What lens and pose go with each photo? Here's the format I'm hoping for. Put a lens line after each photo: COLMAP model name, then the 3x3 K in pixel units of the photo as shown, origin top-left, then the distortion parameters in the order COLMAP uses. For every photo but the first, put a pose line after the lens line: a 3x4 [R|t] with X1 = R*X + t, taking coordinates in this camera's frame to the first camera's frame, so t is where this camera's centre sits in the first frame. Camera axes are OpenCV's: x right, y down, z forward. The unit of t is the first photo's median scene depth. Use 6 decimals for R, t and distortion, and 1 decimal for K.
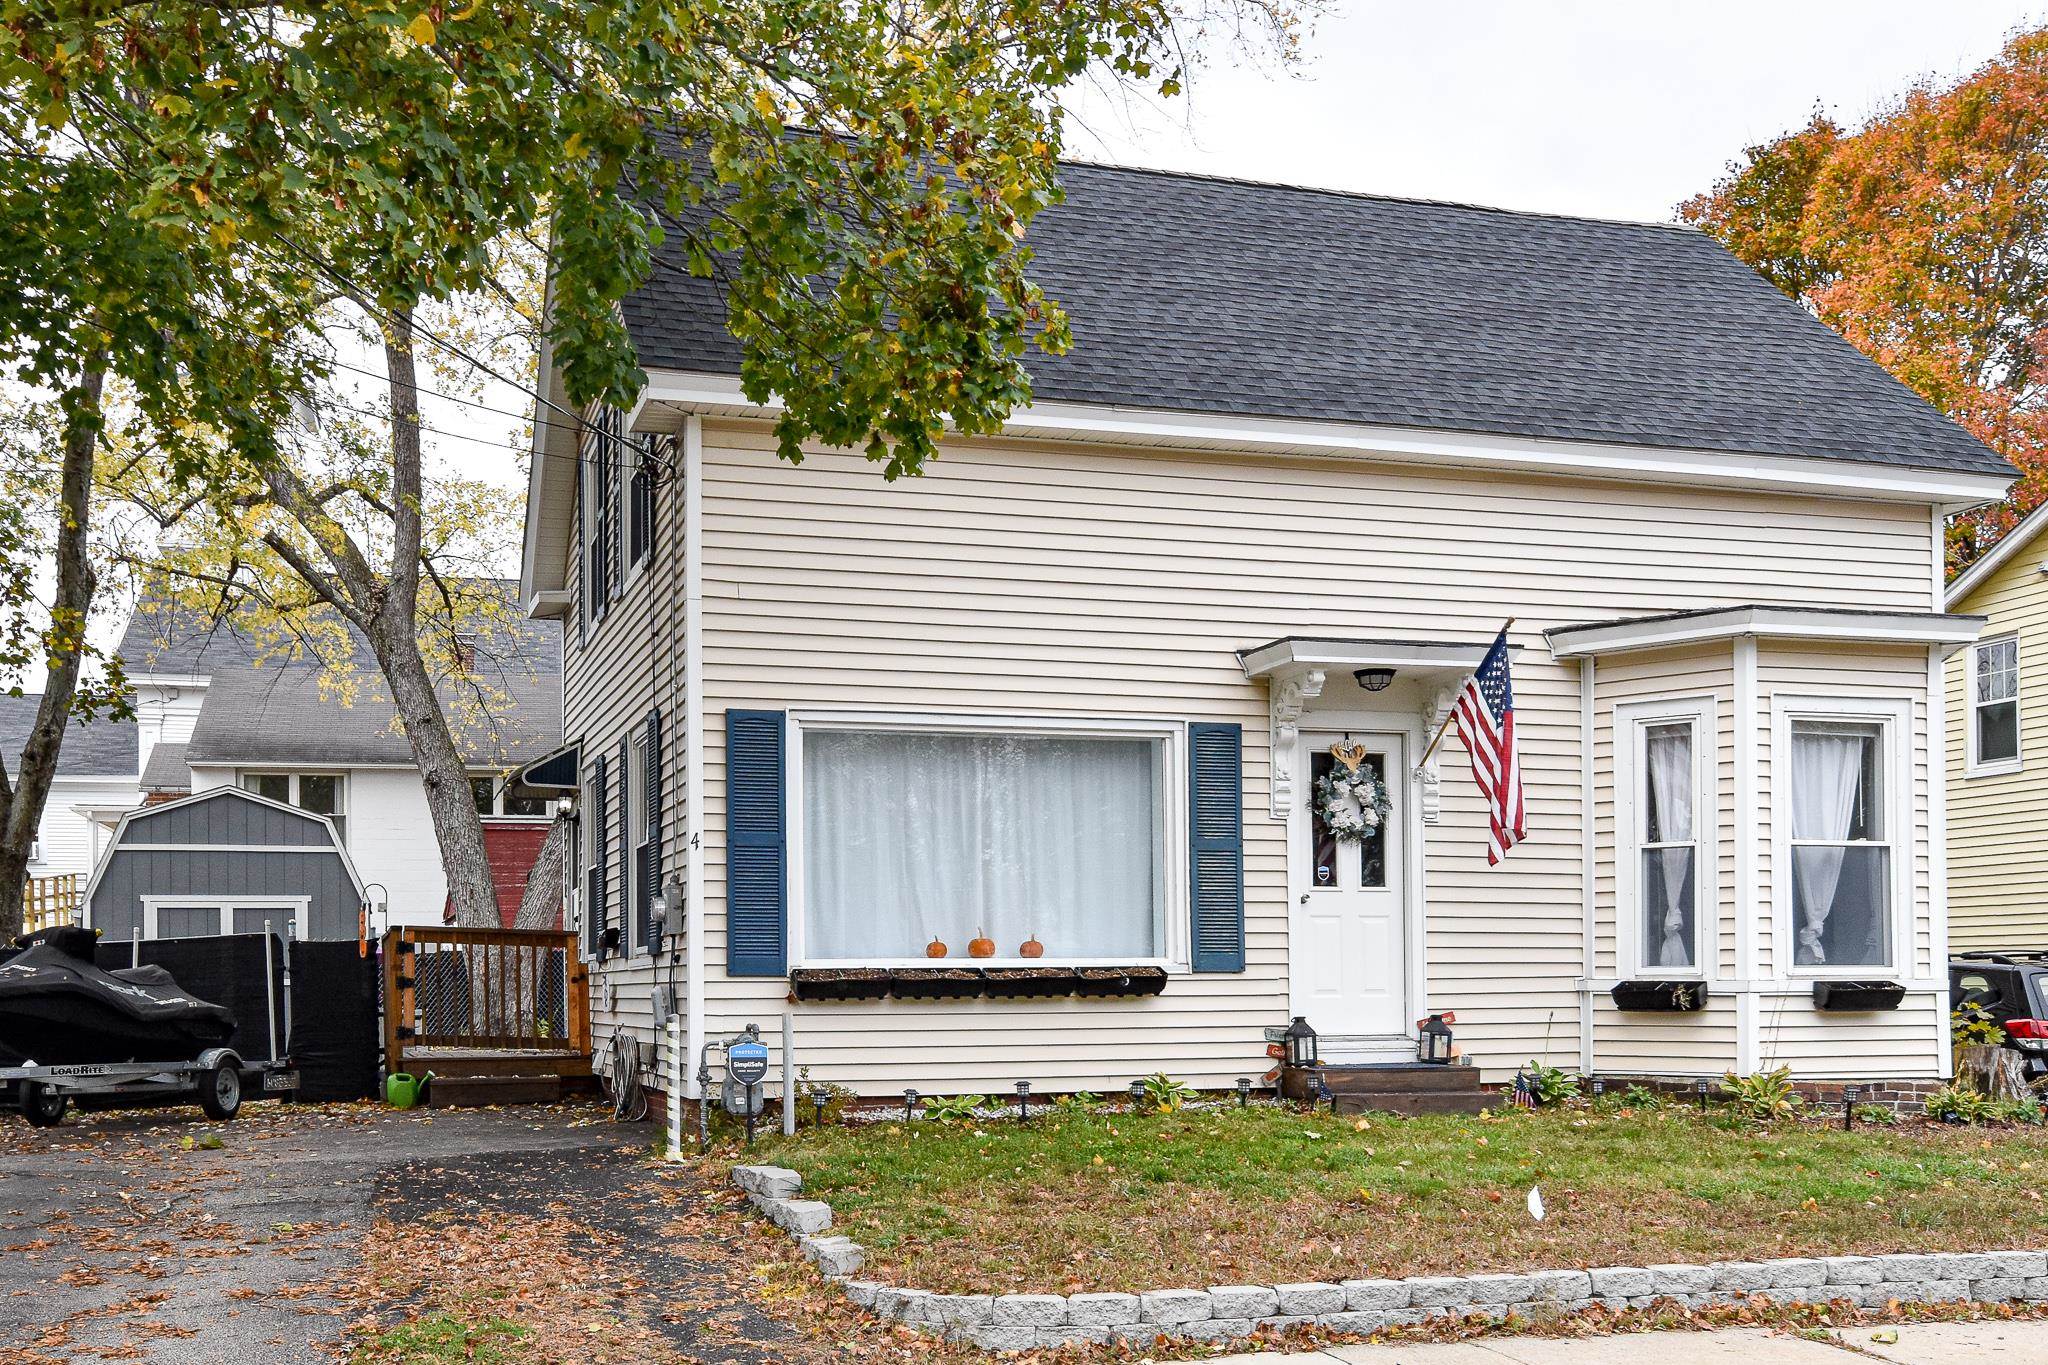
lens RADIAL K [[1254.4, 0, 1024.0], [0, 1254.4, 551.2], [0, 0, 1]] dist [-0.001889, 0.002391]
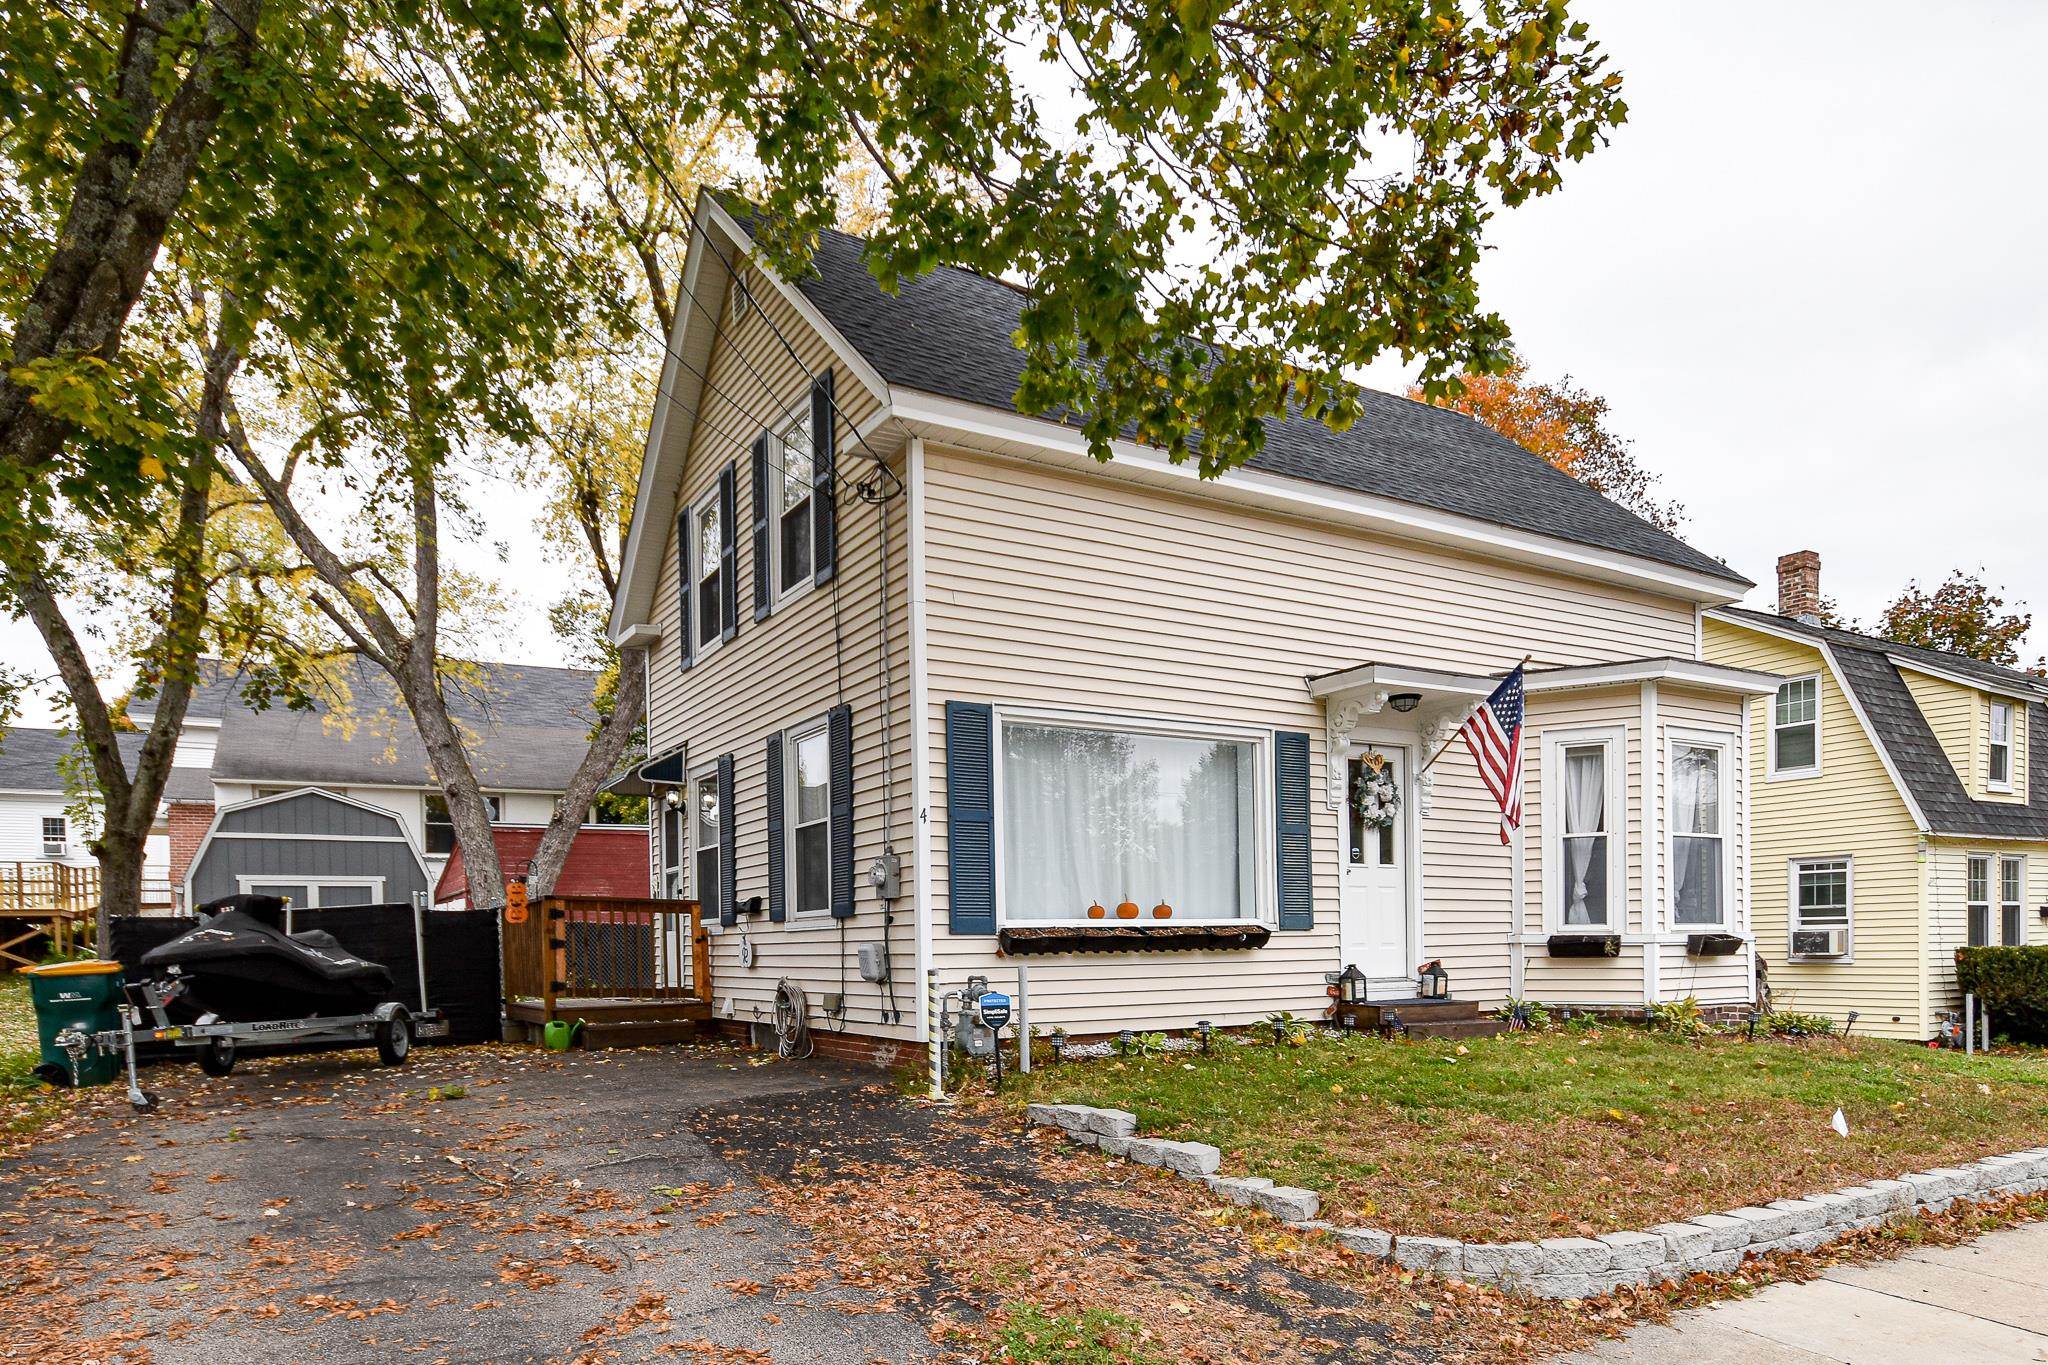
lens RADIAL K [[888.5, 0, 1024.0], [0, 888.5, 682.5], [0, 0, 1]] dist [0.000395, -0.000017]
pose [[0.988825, 0.035277, 0.144845, -0.239277], [-0.041952, 0.998181, 0.043291, 0.060505], [-0.143054, -0.048884, 0.988507, 0.169560]]
